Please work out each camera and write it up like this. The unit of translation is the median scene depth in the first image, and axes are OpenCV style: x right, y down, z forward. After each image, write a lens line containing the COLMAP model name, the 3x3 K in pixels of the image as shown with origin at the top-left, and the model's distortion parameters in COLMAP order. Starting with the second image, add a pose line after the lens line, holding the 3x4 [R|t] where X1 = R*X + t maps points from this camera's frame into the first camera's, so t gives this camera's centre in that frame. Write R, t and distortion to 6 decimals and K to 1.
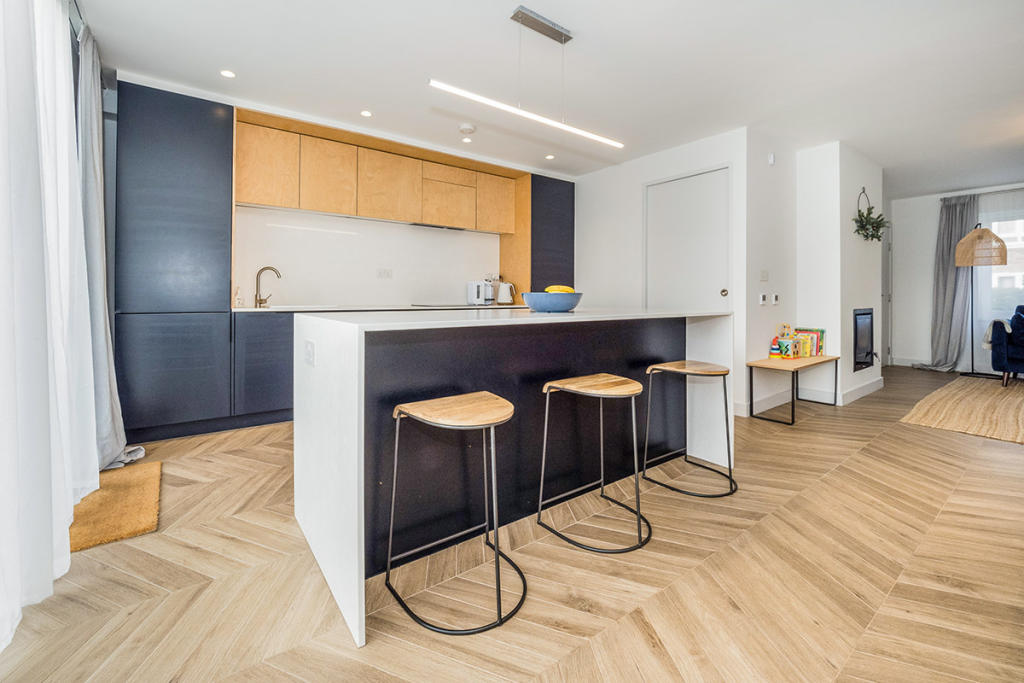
lens RADIAL K [[430.3, 0, 513.0], [0, 430.3, 294.0], [0, 0, 1]] dist [0.000374, 0.000283]
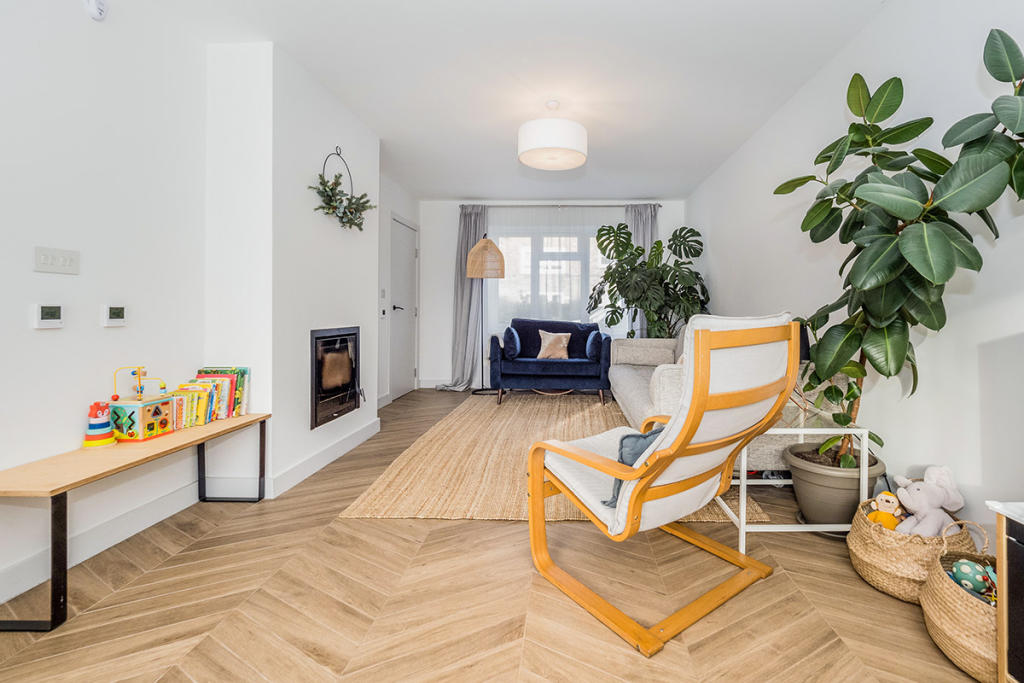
lens RADIAL K [[430.3, 0, 513.0], [0, 430.3, 294.0], [0, 0, 1]] dist [0.000374, 0.000283]
pose [[0.707505, 0.027715, 0.706165, 0.542655], [-0.006702, 0.999449, -0.032511, 0.001409], [-0.706676, 0.018269, 0.707301, 0.336375]]
